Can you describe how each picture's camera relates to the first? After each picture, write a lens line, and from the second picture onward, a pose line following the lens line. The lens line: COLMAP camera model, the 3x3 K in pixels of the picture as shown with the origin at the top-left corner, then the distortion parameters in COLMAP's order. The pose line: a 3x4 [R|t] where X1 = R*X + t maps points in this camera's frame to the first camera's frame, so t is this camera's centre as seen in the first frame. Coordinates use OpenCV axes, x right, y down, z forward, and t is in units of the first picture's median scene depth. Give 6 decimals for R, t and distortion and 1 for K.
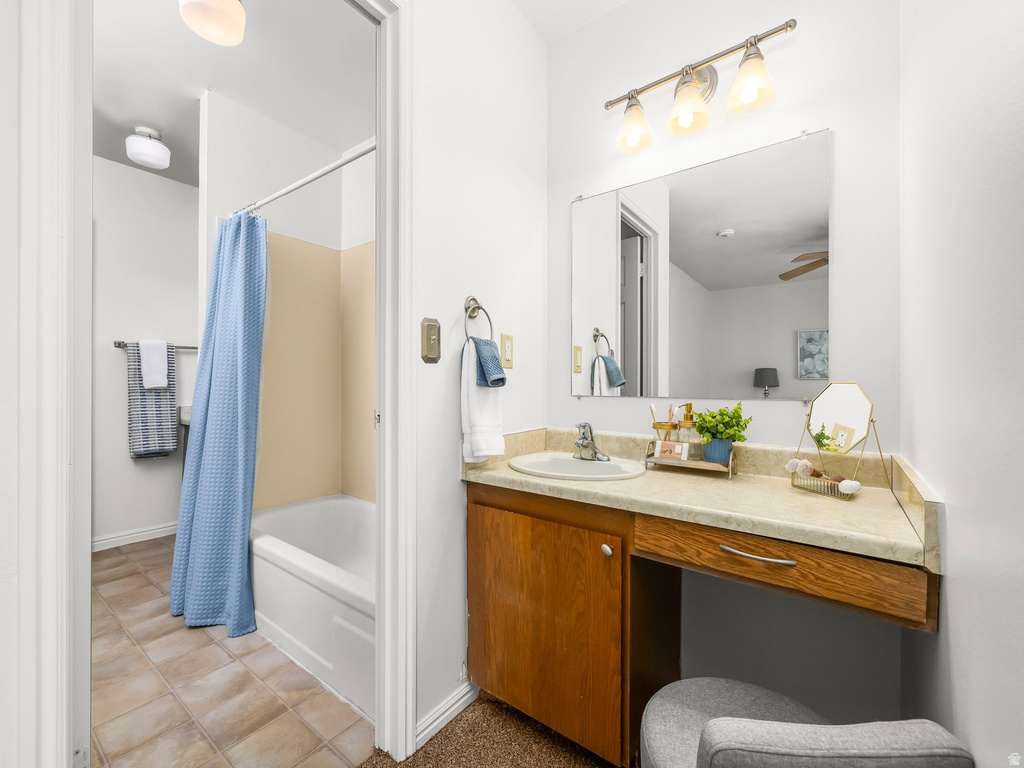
lens RADIAL K [[429.5, 0, 499.8], [0, 429.5, 378.9], [0, 0, 1]] dist [0.008788, -0.000322]
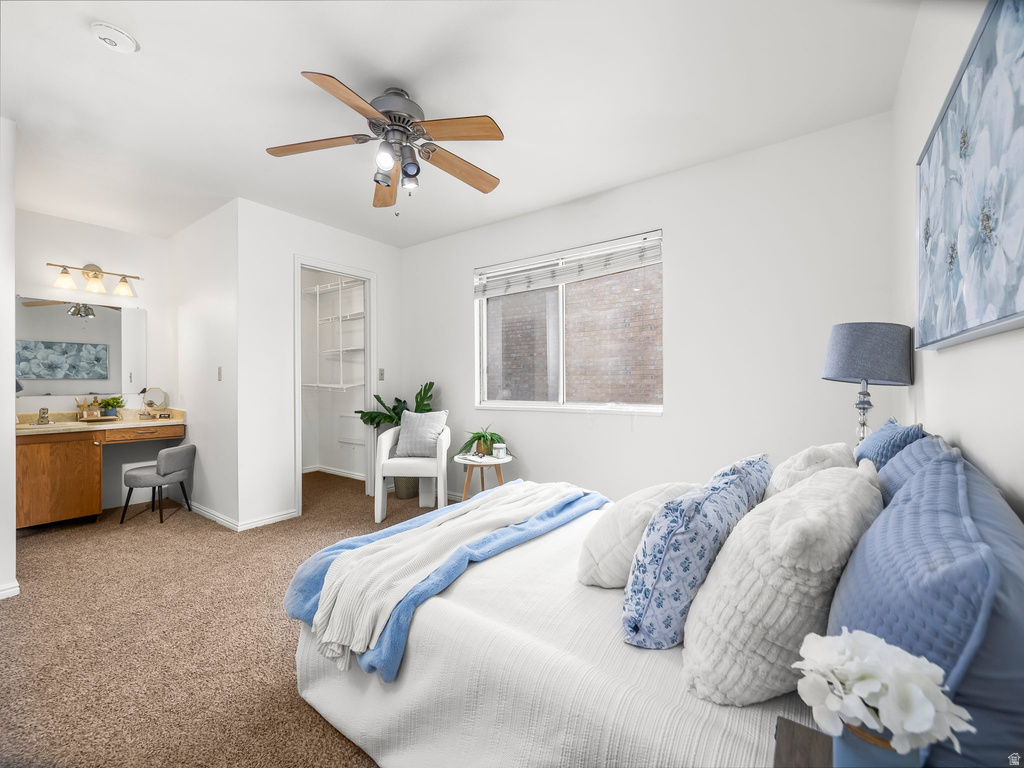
lens RADIAL K [[427.6, 0, 513.3], [0, 427.6, 388.4], [0, 0, 1]] dist [0.001665, 0.000060]
pose [[-0.036157, -0.022222, 0.999099, -2.373371], [-0.019498, 0.999578, 0.021528, -0.105543], [-0.999156, -0.018702, -0.036575, -1.528779]]
